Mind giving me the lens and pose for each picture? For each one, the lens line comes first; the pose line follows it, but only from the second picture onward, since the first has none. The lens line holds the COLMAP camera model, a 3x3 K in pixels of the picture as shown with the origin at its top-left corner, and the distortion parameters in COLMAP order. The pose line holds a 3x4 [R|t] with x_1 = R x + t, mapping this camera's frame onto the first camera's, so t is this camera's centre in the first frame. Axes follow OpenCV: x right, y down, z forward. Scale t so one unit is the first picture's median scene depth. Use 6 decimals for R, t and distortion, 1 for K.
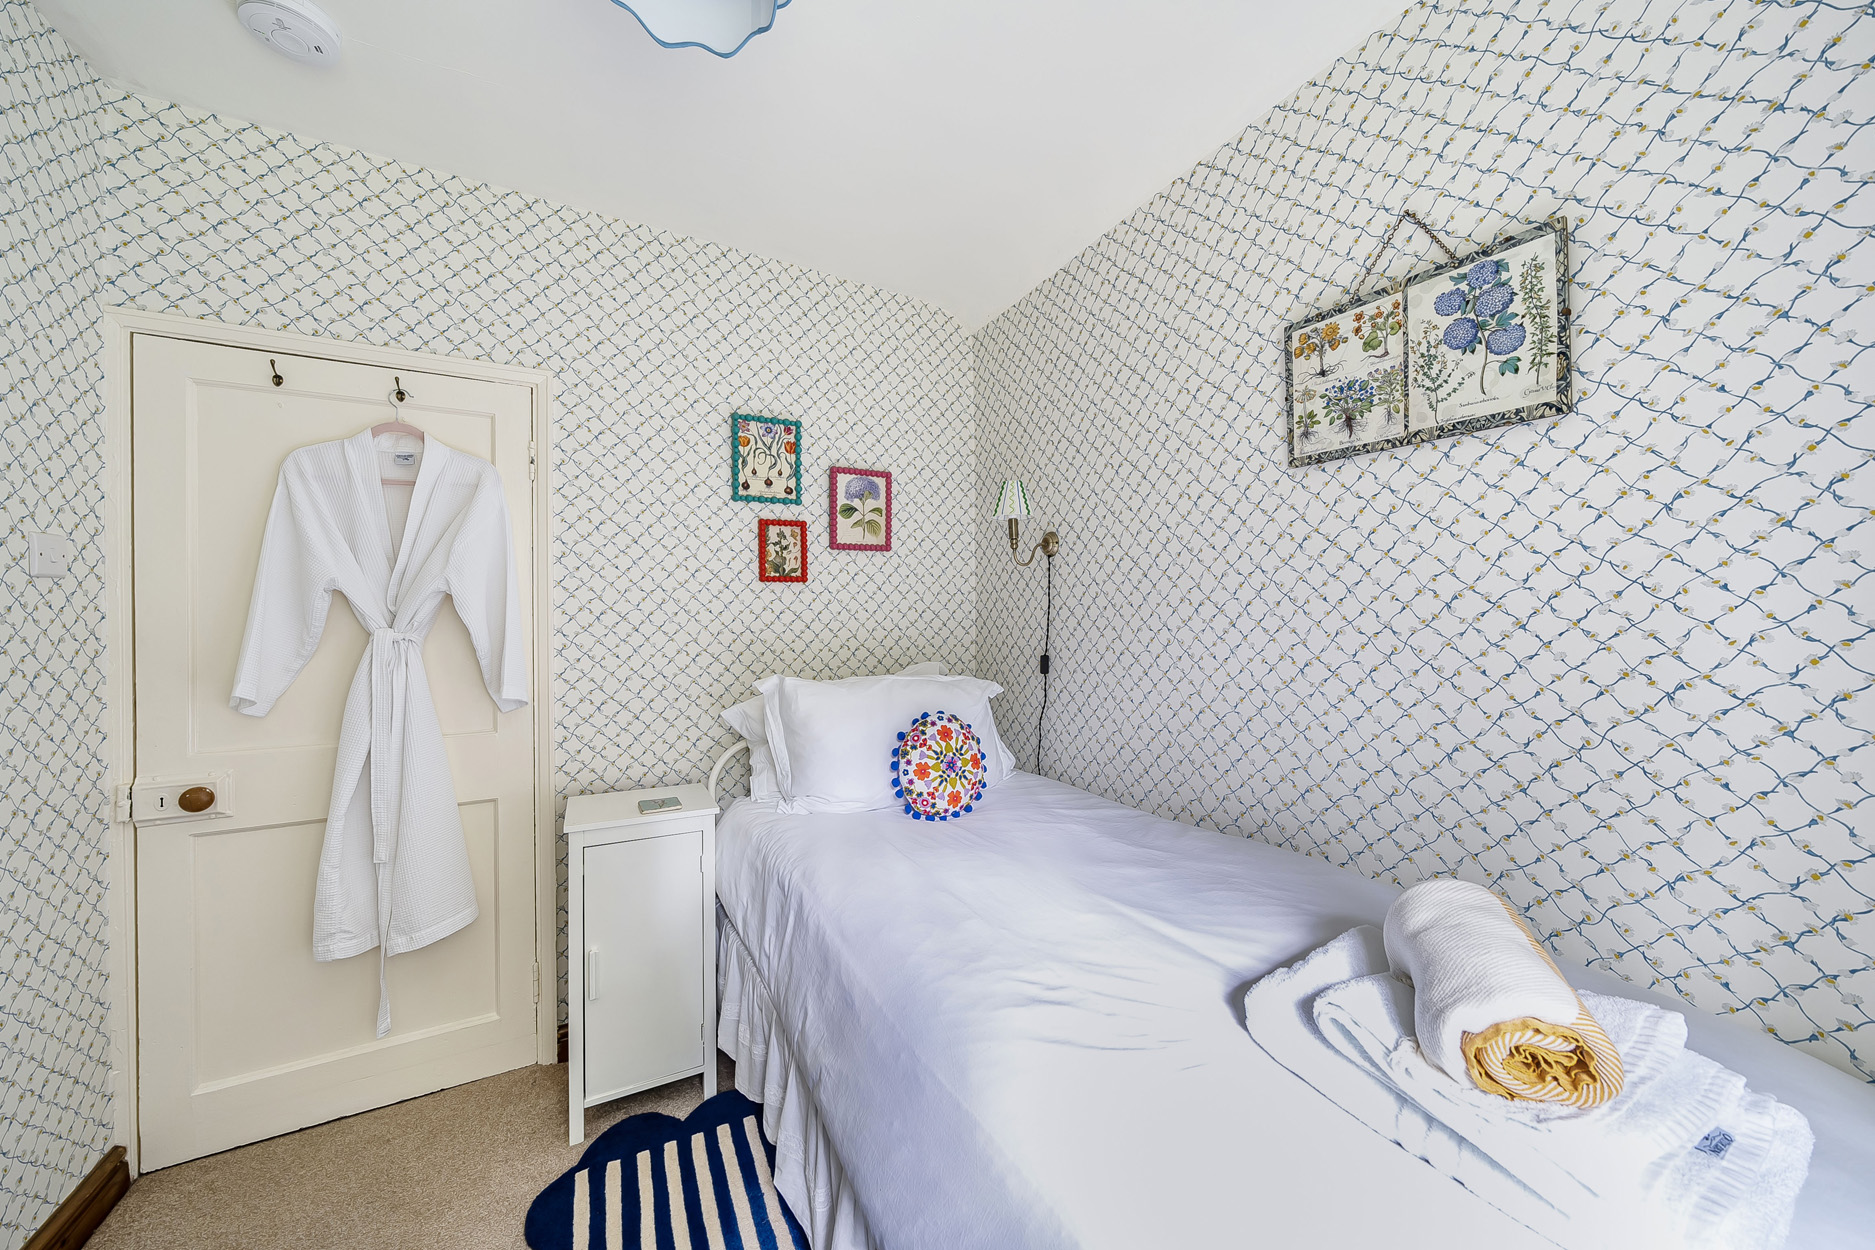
lens RADIAL K [[649.2, 0, 936.0], [0, 649.2, 616.0], [0, 0, 1]] dist [-0.002622, -0.000400]
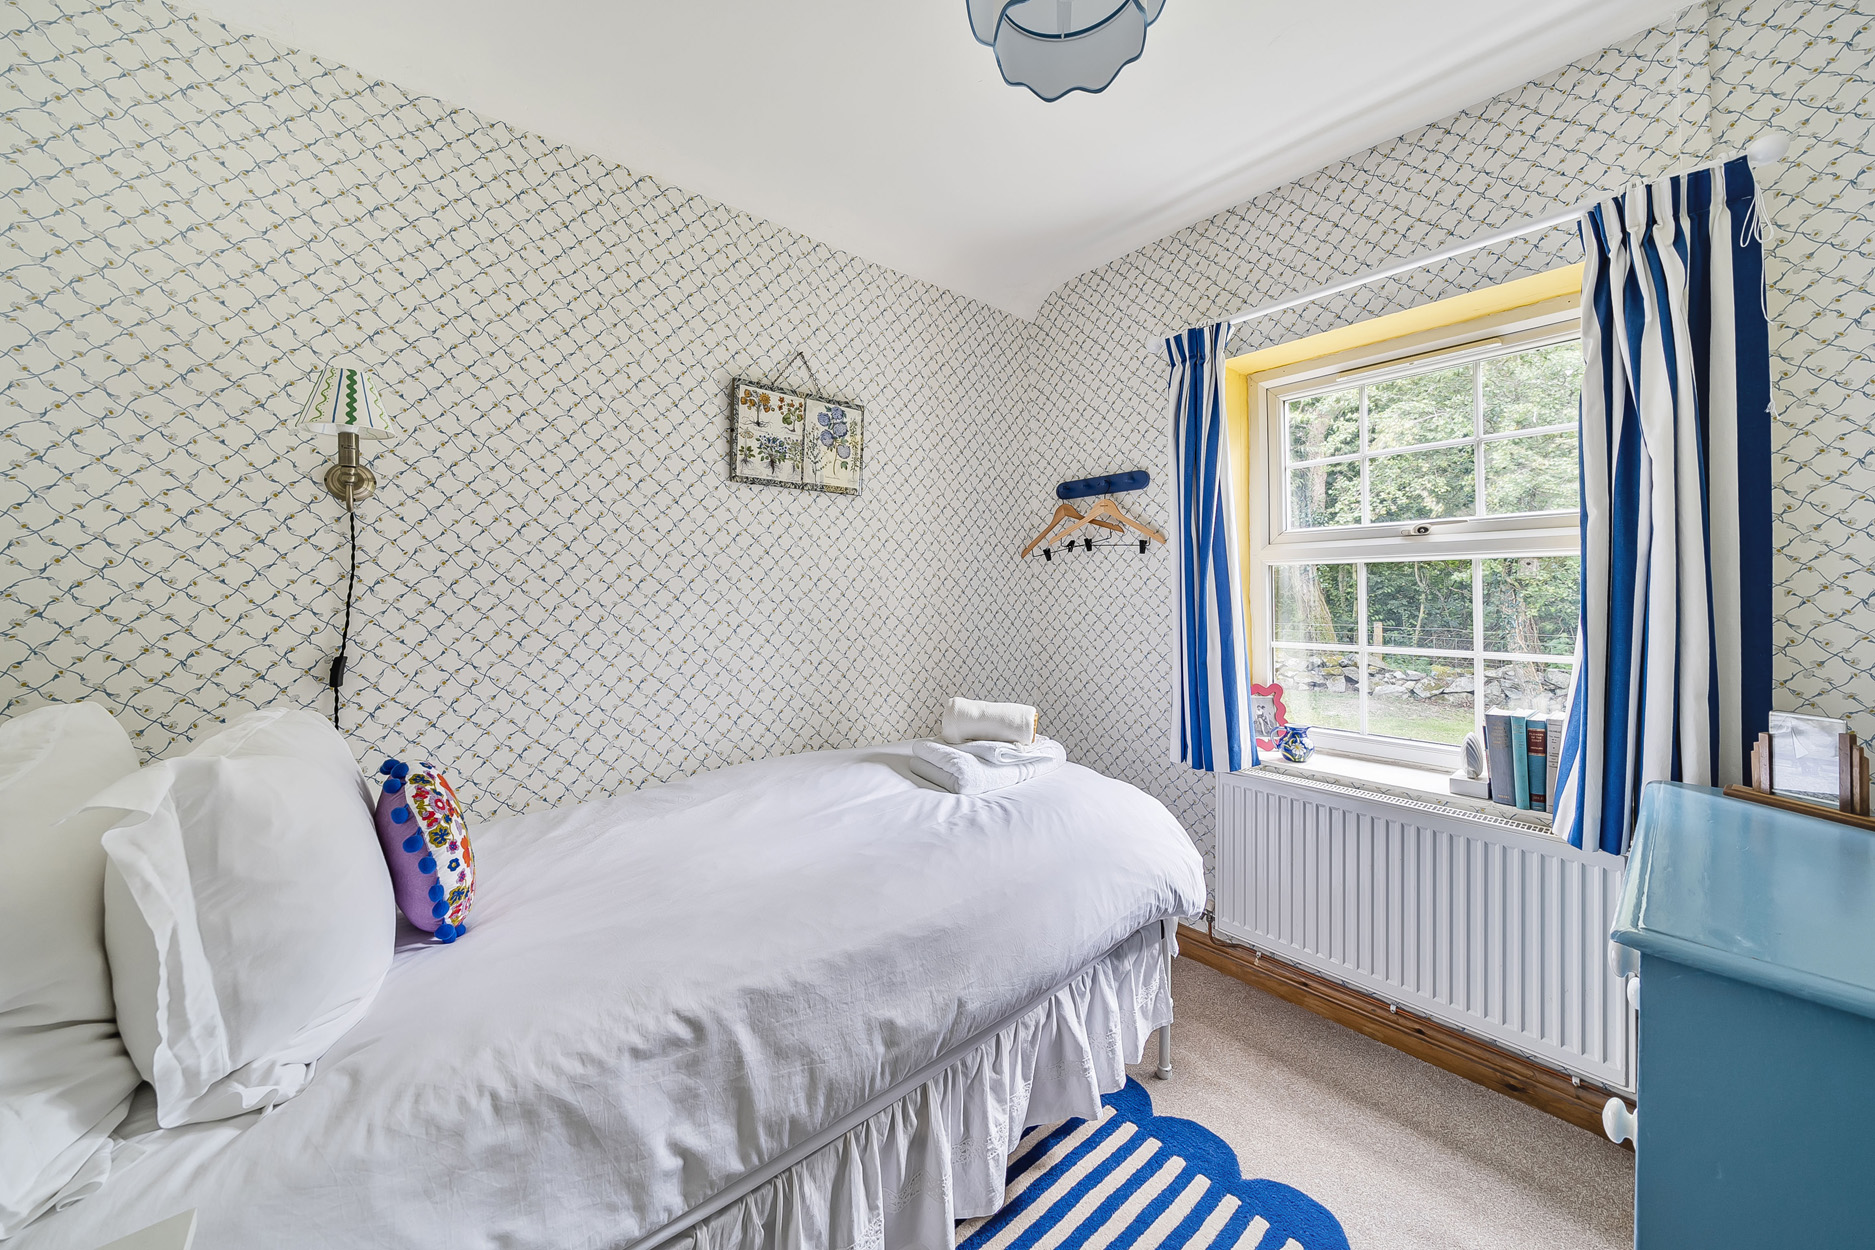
lens RADIAL K [[649.2, 0, 925.2], [0, 649.2, 593.0], [0, 0, 1]] dist [-0.002622, -0.000400]
pose [[-0.196841, 0.005535, 0.980420, -0.946923], [0.014916, 0.999885, -0.002650, 0.015530], [-0.980322, 0.014103, -0.196901, 0.968752]]
